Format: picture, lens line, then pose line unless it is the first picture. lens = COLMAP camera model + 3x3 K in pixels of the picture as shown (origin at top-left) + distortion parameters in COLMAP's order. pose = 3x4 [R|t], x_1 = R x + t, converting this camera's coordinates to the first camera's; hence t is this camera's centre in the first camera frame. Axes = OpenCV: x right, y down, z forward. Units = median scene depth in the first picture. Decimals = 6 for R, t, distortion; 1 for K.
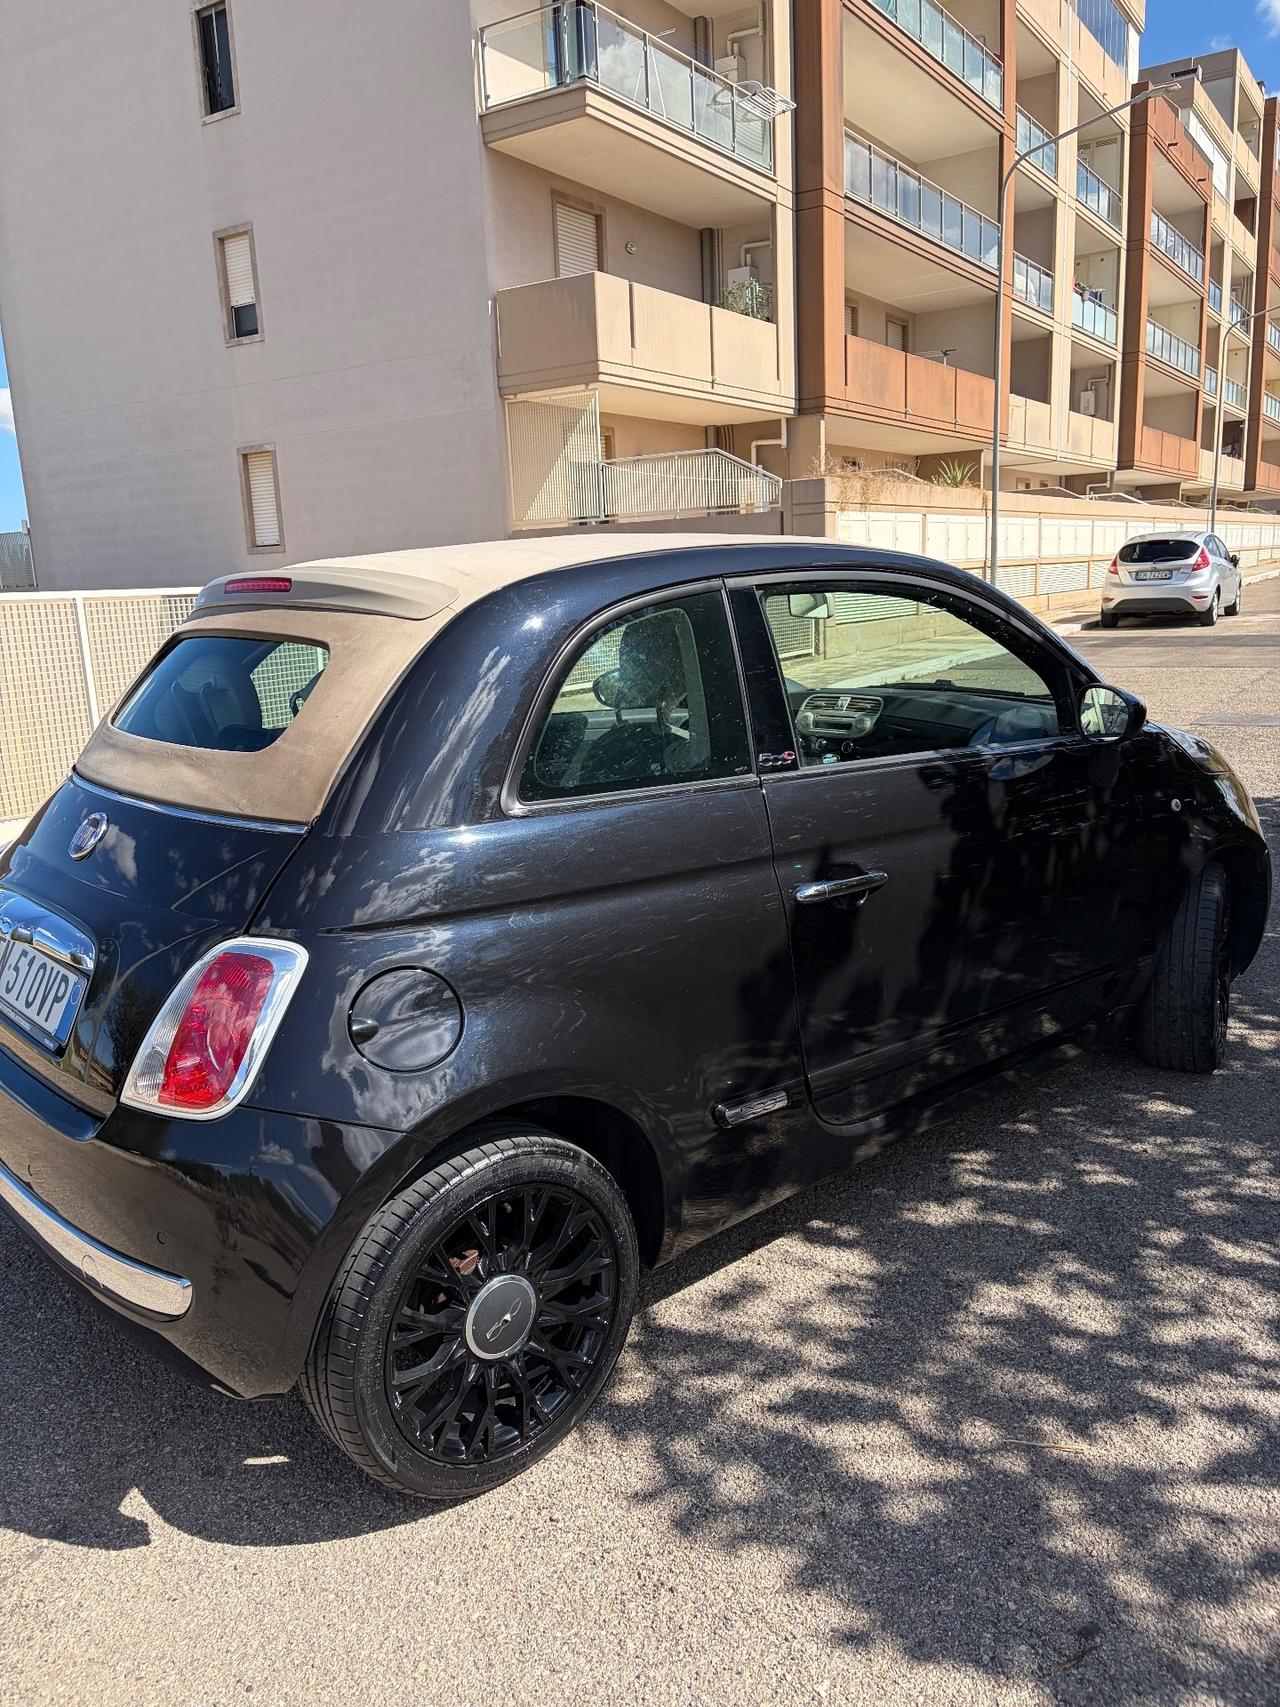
lens RADIAL K [[1273.6, 0, 640.0], [0, 1273.6, 853.5], [0, 0, 1]] dist [0.010279, -0.011367]
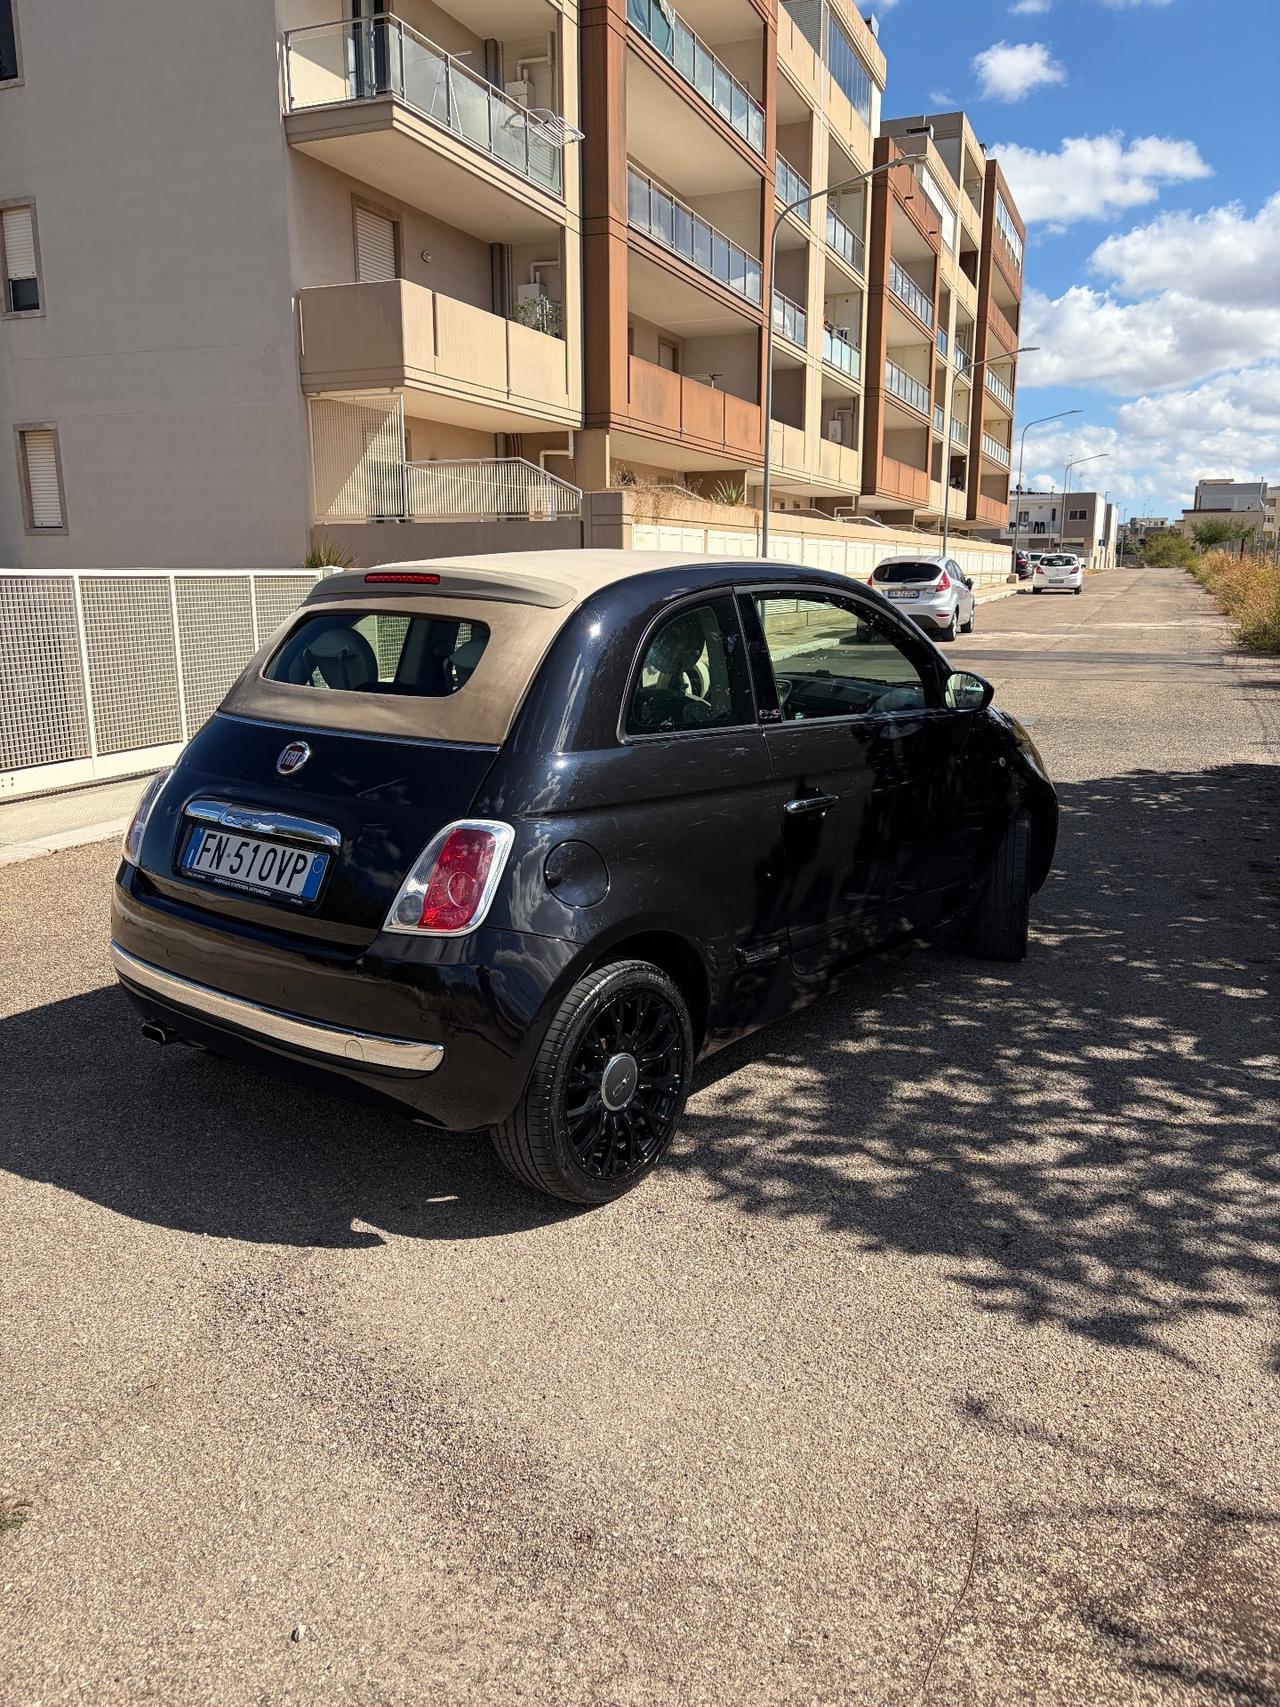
lens RADIAL K [[1266.0, 0, 641.2], [0, 1266.0, 850.3], [0, 0, 1]] dist [0.035617, -0.050937]
pose [[0.981208, 0.000753, 0.192951, -0.043091], [-0.000072, 0.999994, -0.003540, 0.011678], [-0.192953, 0.003459, 0.981202, -0.052385]]
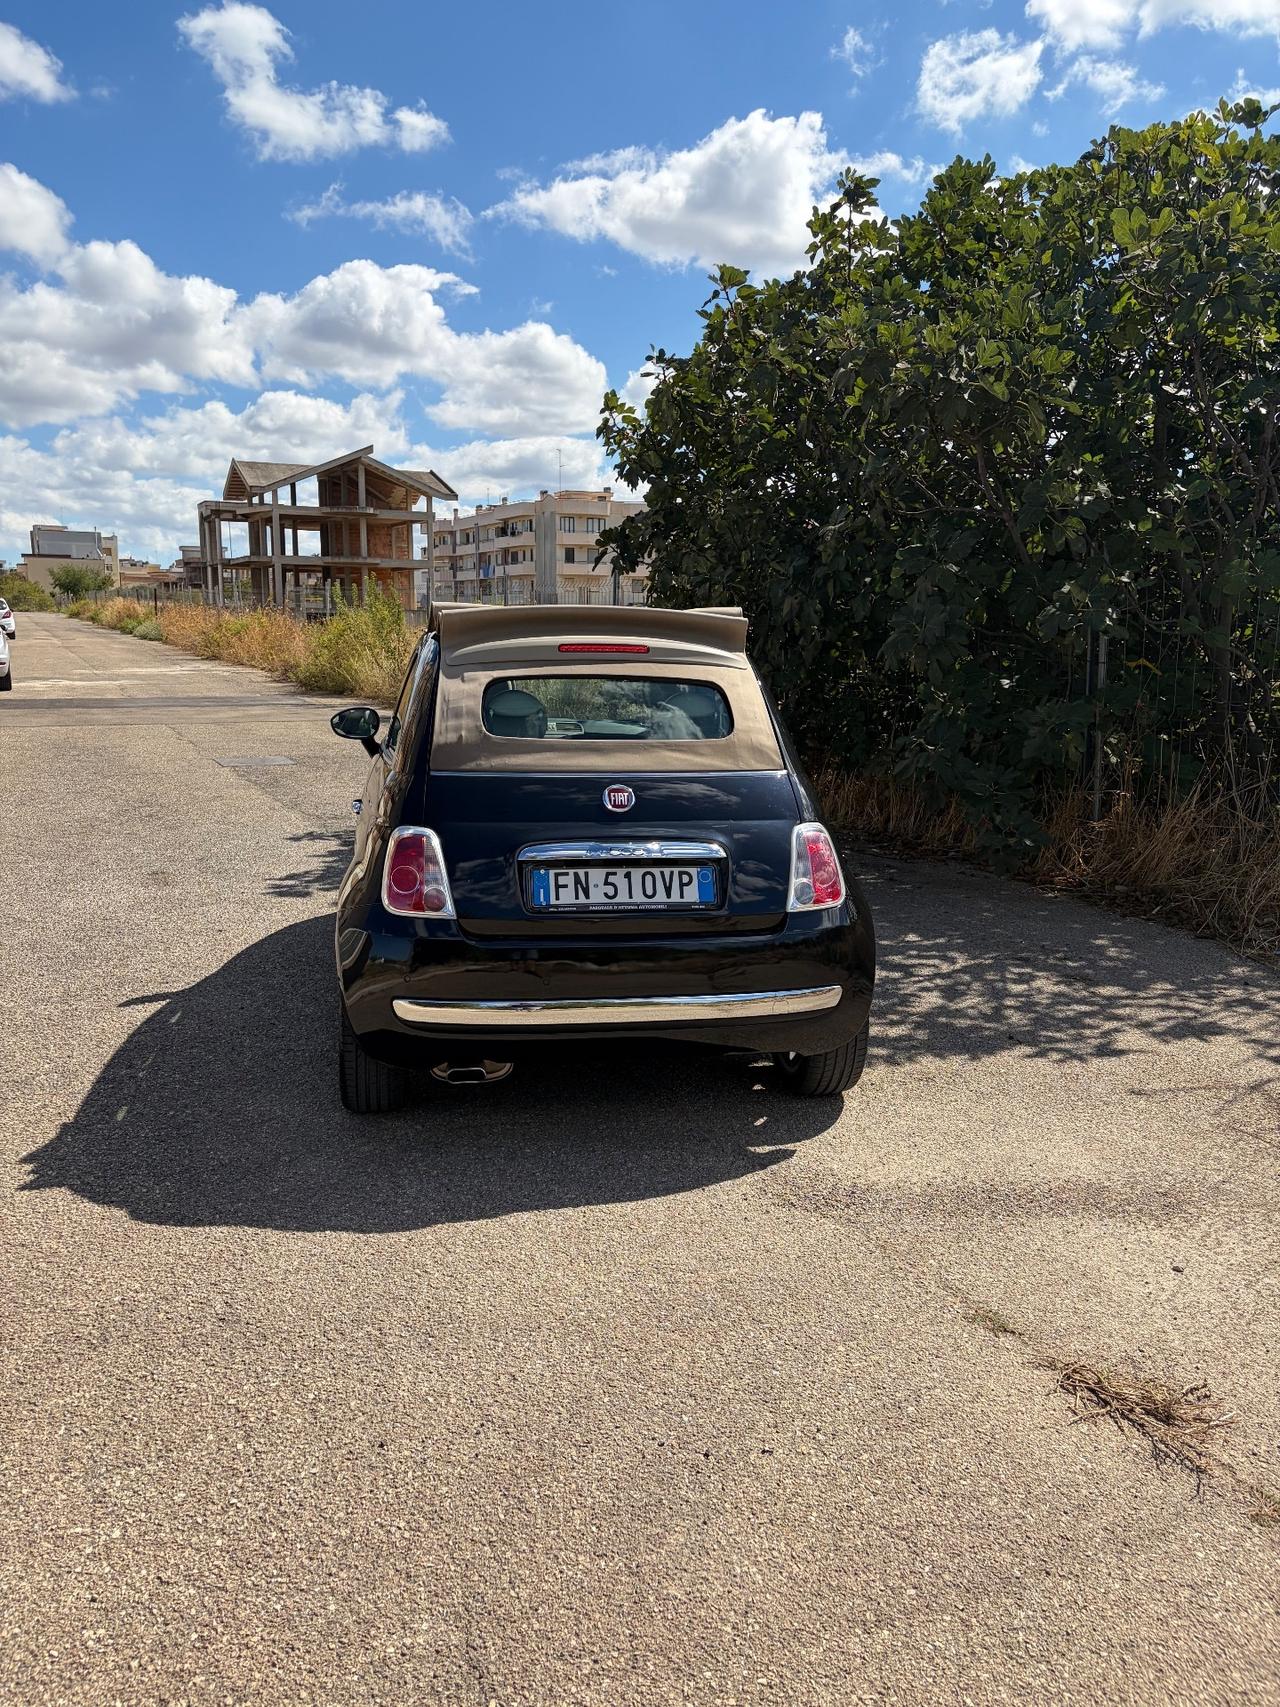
lens RADIAL K [[1256.7, 0, 639.3], [0, 1256.7, 830.1], [0, 0, 1]] dist [0.029978, -0.021735]
pose [[0.512616, -0.090124, 0.853875, -0.235221], [0.149044, 0.988719, 0.014878, 0.000801], [-0.845583, 0.119638, 0.520266, 0.018898]]
